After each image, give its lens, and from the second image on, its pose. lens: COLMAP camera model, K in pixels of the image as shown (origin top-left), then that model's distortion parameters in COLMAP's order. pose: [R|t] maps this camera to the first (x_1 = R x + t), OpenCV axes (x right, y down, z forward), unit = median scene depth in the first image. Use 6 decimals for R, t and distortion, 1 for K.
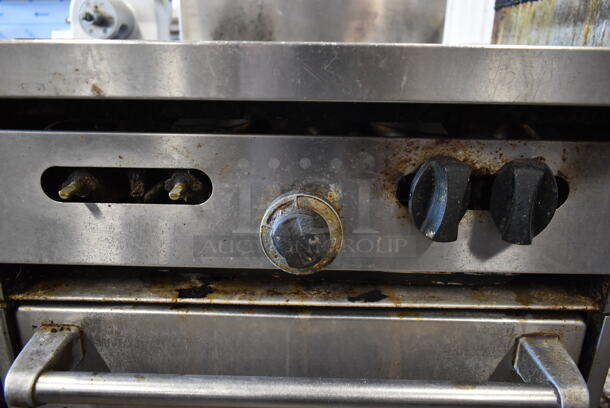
lens RADIAL K [[465.2, 0, 306.7], [0, 465.2, 203.5], [0, 0, 1]] dist [-0.026832, 0.016899]
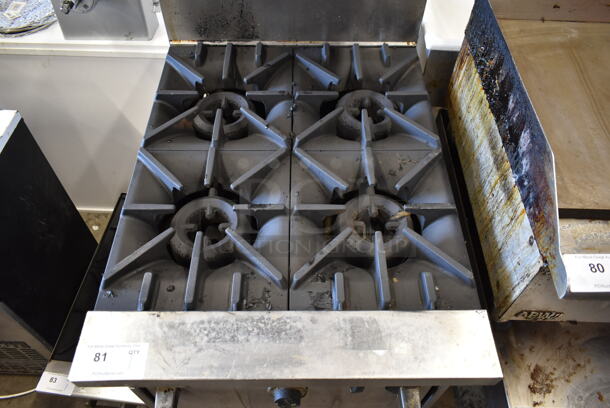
lens RADIAL K [[465.2, 0, 304.7], [0, 465.2, 203.7], [0, 0, 1]] dist [-0.026832, 0.016899]
pose [[0.999808, -0.019285, 0.003346, 0.064018], [0.014096, 0.828055, 0.560470, -1.523532], [-0.013579, -0.560315, 0.828168, -0.196561]]
